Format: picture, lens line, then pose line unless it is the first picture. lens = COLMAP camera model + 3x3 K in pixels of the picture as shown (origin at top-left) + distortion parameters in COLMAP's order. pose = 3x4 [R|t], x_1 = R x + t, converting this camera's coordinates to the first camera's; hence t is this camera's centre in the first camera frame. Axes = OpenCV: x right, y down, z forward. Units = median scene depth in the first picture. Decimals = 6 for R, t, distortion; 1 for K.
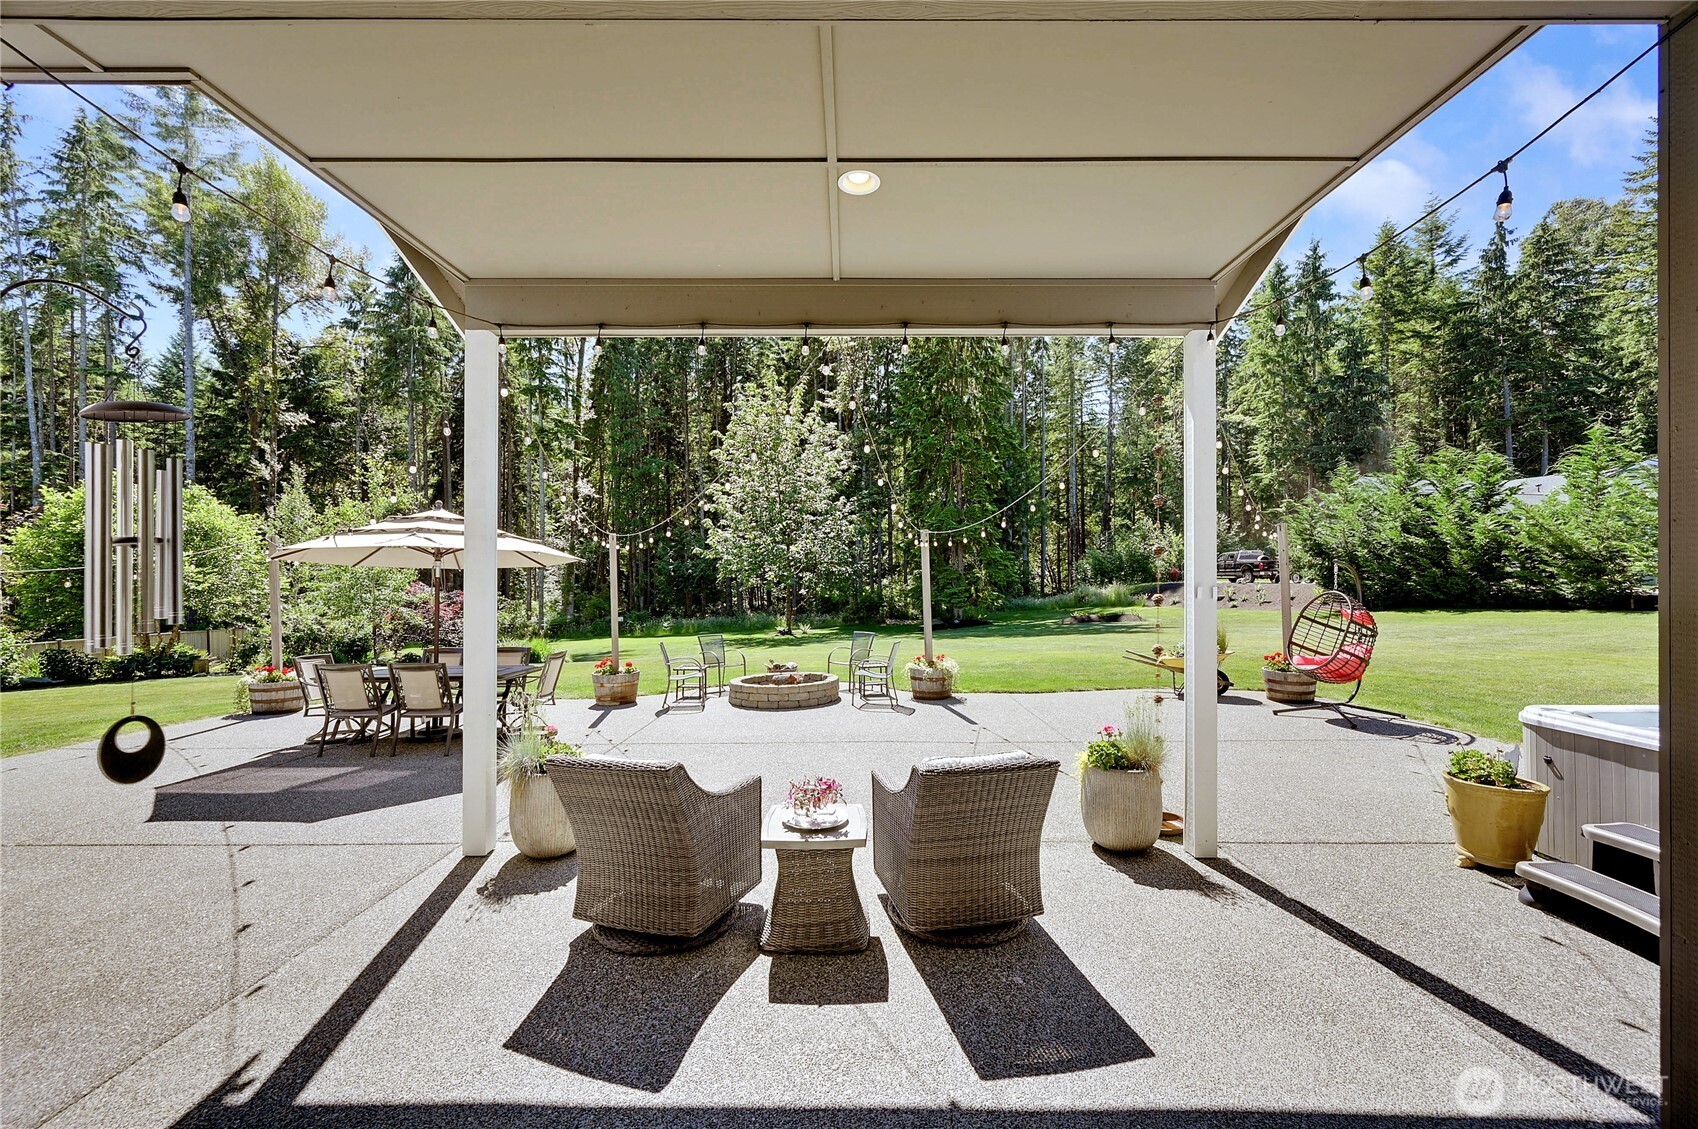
lens RADIAL K [[671.1, 0, 849.0], [0, 671.1, 564.5], [0, 0, 1]] dist [0.003105, -0.000085]
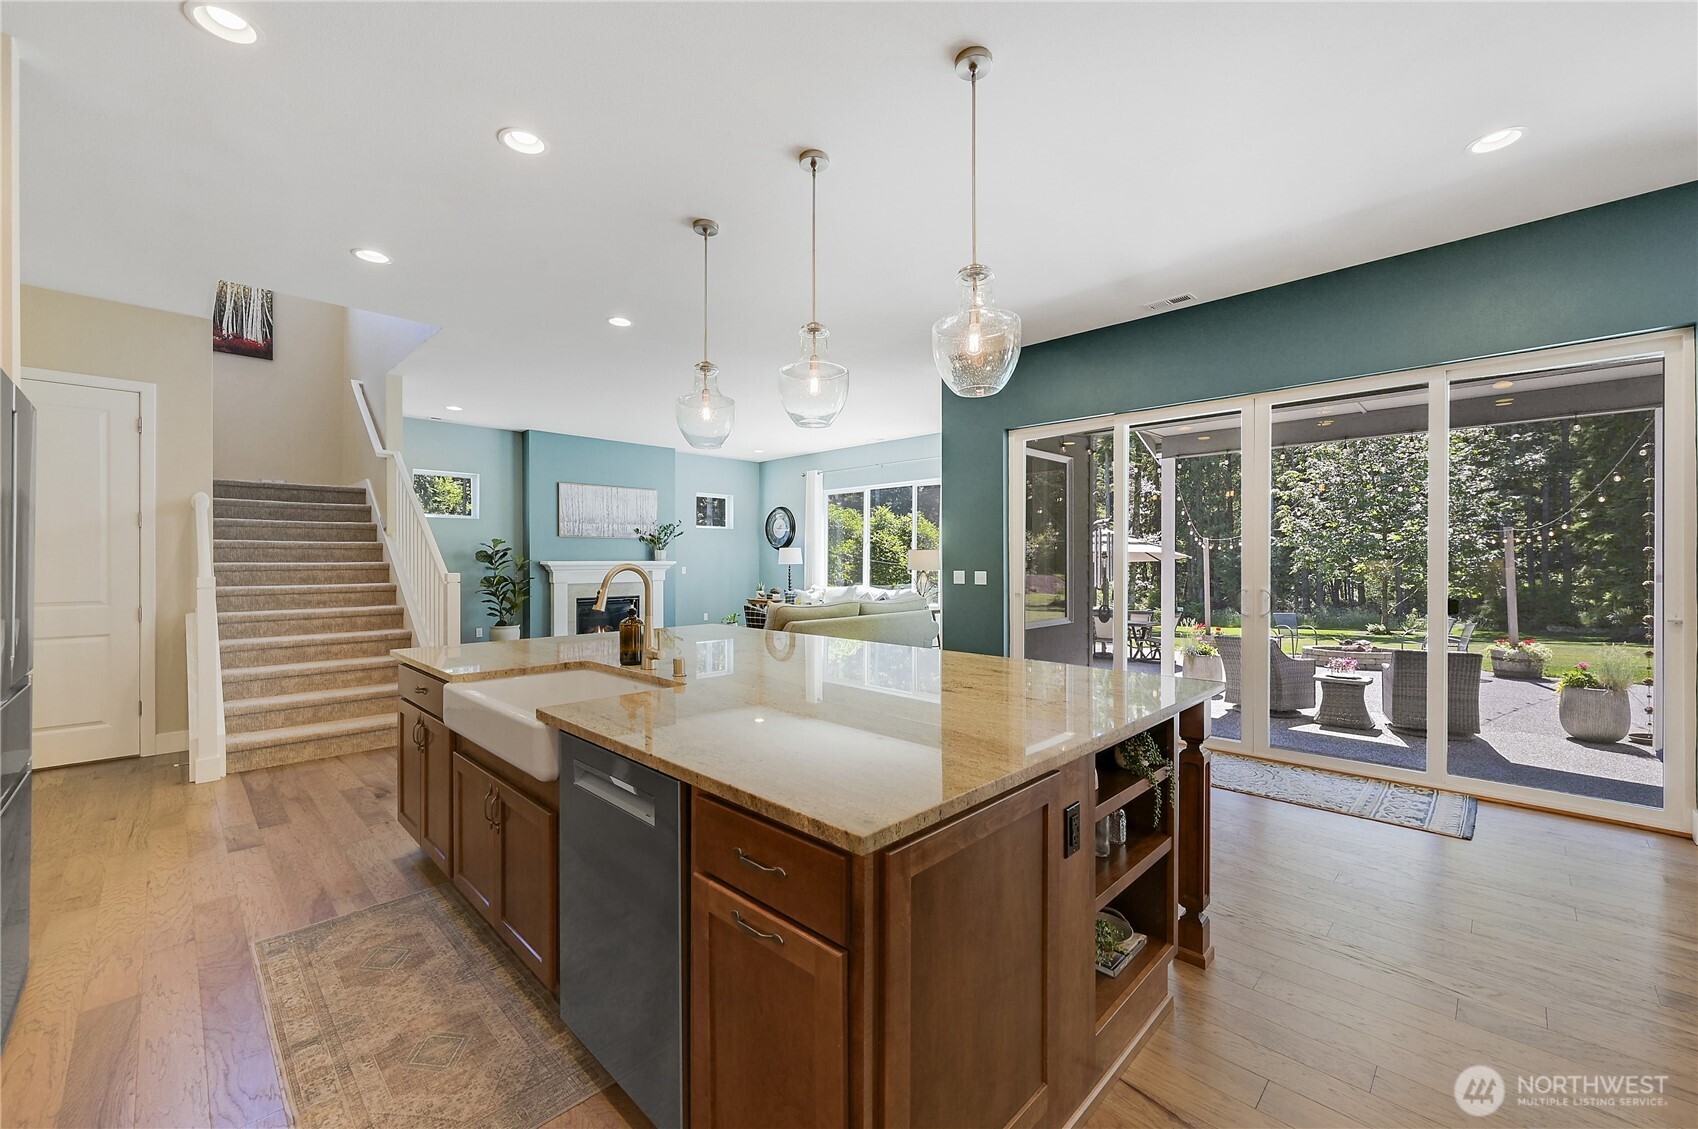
lens RADIAL K [[671.1, 0, 849.0], [0, 671.1, 564.5], [0, 0, 1]] dist [0.003105, -0.000085]
pose [[0.715122, 0.003582, -0.698990, 0.113185], [0.005209, 0.999932, 0.010454, -0.006082], [0.698980, -0.011117, 0.715055, -0.593428]]
